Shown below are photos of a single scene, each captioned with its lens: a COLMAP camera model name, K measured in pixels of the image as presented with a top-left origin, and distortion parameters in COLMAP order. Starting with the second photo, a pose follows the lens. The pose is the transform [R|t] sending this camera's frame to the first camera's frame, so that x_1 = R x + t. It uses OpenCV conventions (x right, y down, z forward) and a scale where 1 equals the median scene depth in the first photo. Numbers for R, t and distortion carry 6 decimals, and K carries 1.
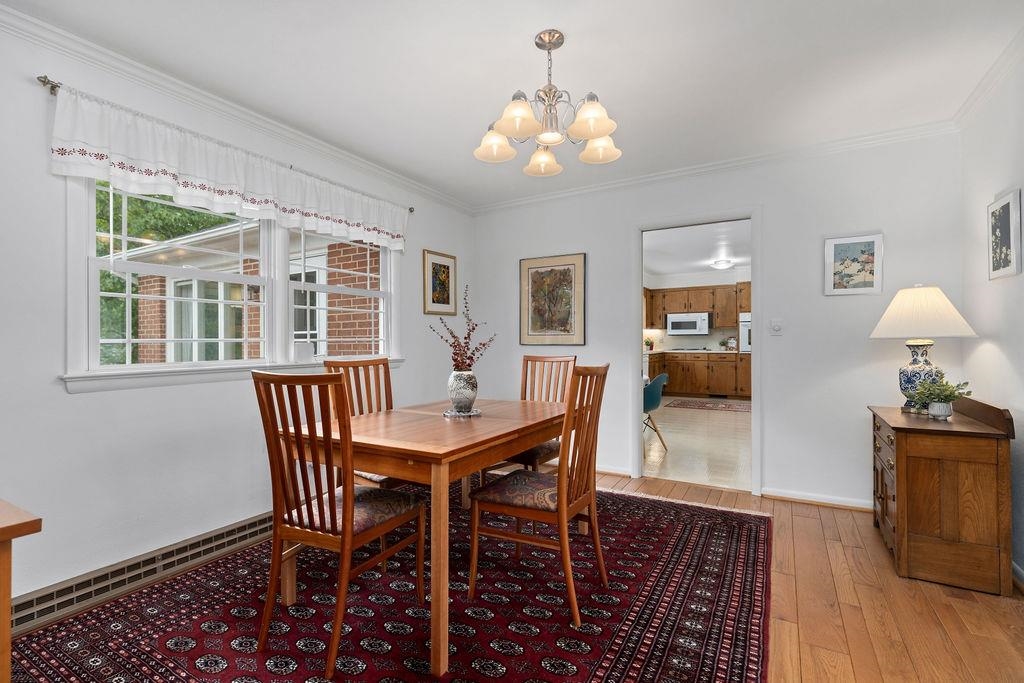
lens RADIAL K [[468.4, 0, 513.6], [0, 468.4, 342.5], [0, 0, 1]] dist [0.003978, 0.000435]
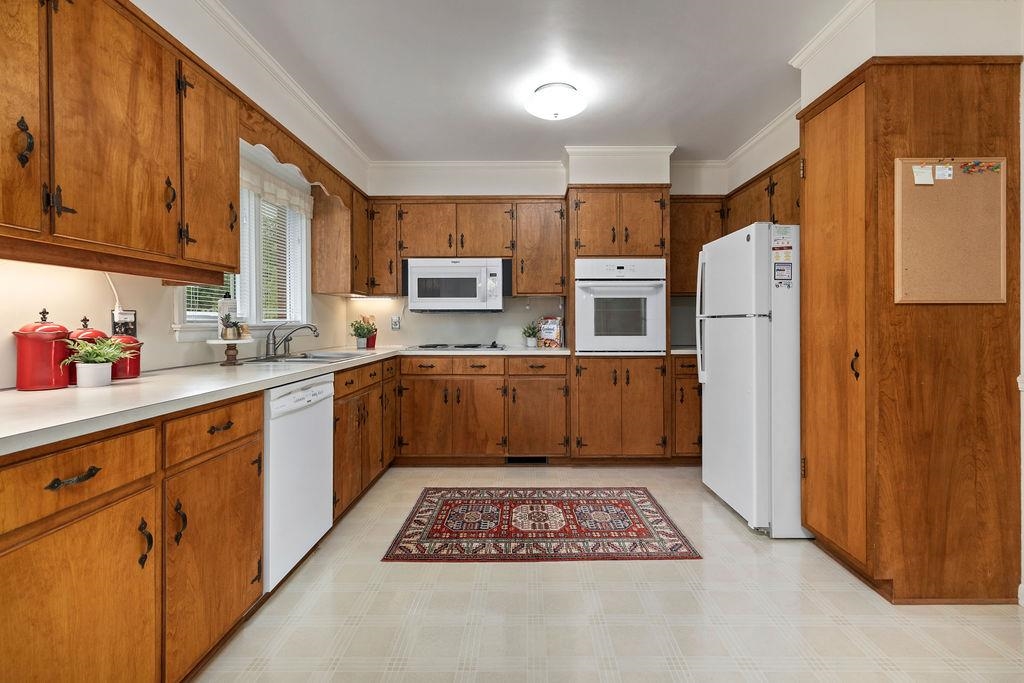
lens RADIAL K [[468.4, 0, 508.6], [0, 468.4, 324.8], [0, 0, 1]] dist [0.003978, 0.000435]
pose [[0.881977, -0.001340, 0.471291, 0.220415], [0.001891, 0.999998, -0.000695, -0.004060], [-0.471289, 0.001504, 0.881978, 0.622356]]
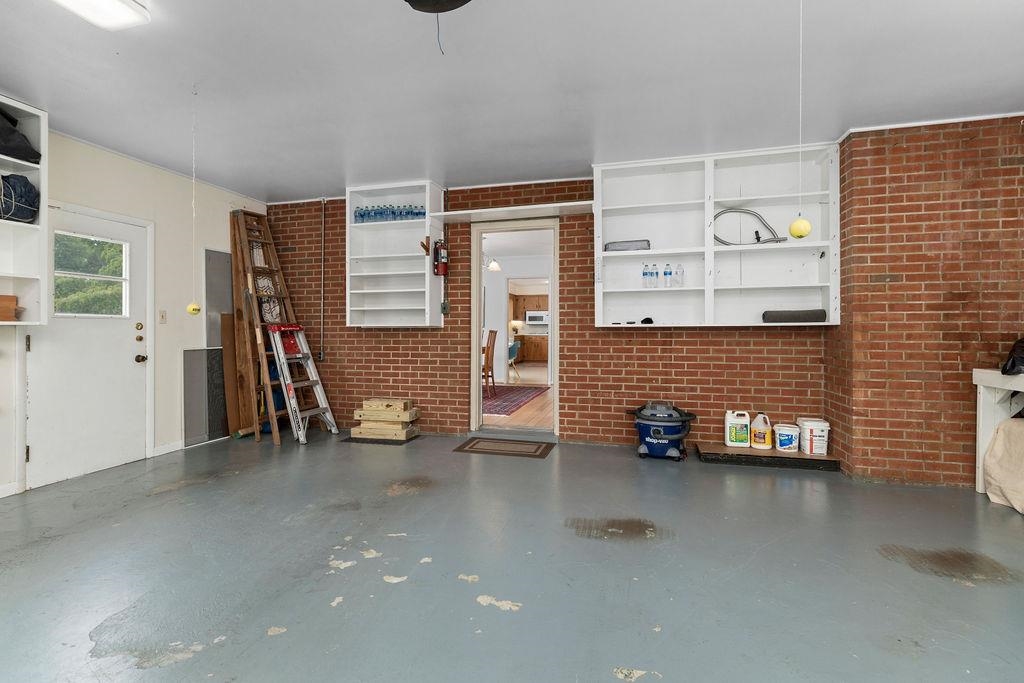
lens RADIAL K [[468.4, 0, 511.3], [0, 468.4, 334.7], [0, 0, 1]] dist [0.003978, 0.000435]
pose [[0.965718, 0.001614, 0.259590, -0.132412], [-0.003618, 0.999967, 0.007243, 0.007289], [-0.259570, -0.007934, 0.965692, -0.523309]]
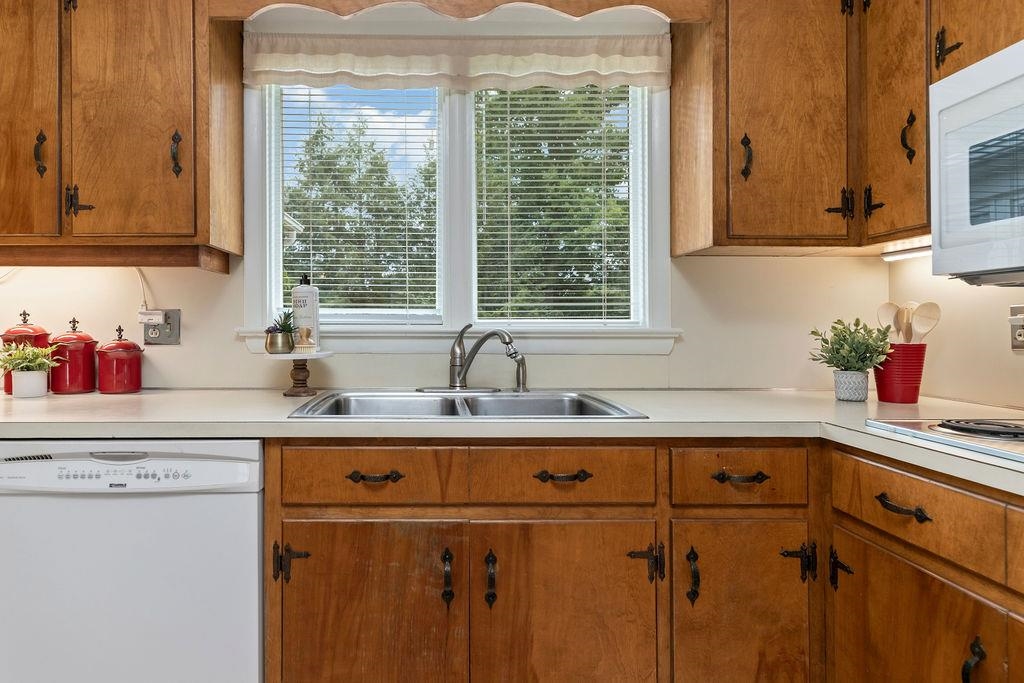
lens RADIAL K [[583.2, 0, 511.7], [0, 583.2, 330.1], [0, 0, 1]] dist [0.003807, 0.000356]
pose [[0.508559, 0.005060, -0.861012, 0.406591], [-0.006607, 0.999976, 0.001974, -0.004844], [0.861002, 0.004685, 0.508581, 0.876454]]
